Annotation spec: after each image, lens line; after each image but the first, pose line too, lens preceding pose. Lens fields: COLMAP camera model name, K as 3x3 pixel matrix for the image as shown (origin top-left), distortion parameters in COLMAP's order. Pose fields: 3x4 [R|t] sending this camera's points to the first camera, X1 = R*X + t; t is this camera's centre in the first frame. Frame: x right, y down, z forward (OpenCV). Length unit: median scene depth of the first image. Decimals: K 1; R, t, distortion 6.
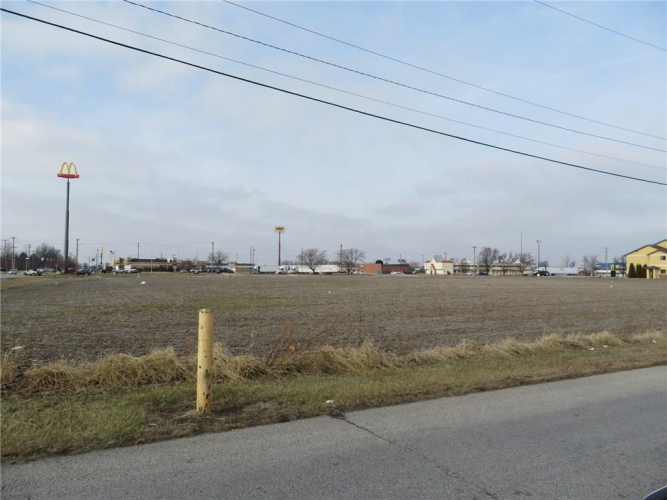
lens RADIAL K [[476.5, 0, 331.9], [0, 476.5, 250.7], [0, 0, 1]] dist [-0.009875, 0.002728]
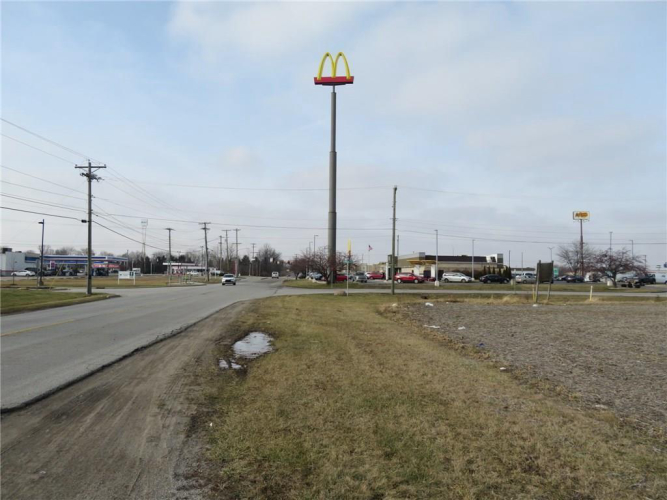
lens RADIAL K [[476.5, 0, 336.0], [0, 476.5, 246.9], [0, 0, 1]] dist [-0.009875, 0.002728]
pose [[0.926928, -0.016560, -0.374873, -0.346041], [0.008453, 0.999694, -0.023260, 0.020951], [0.375143, 0.018392, 0.926784, 0.514547]]
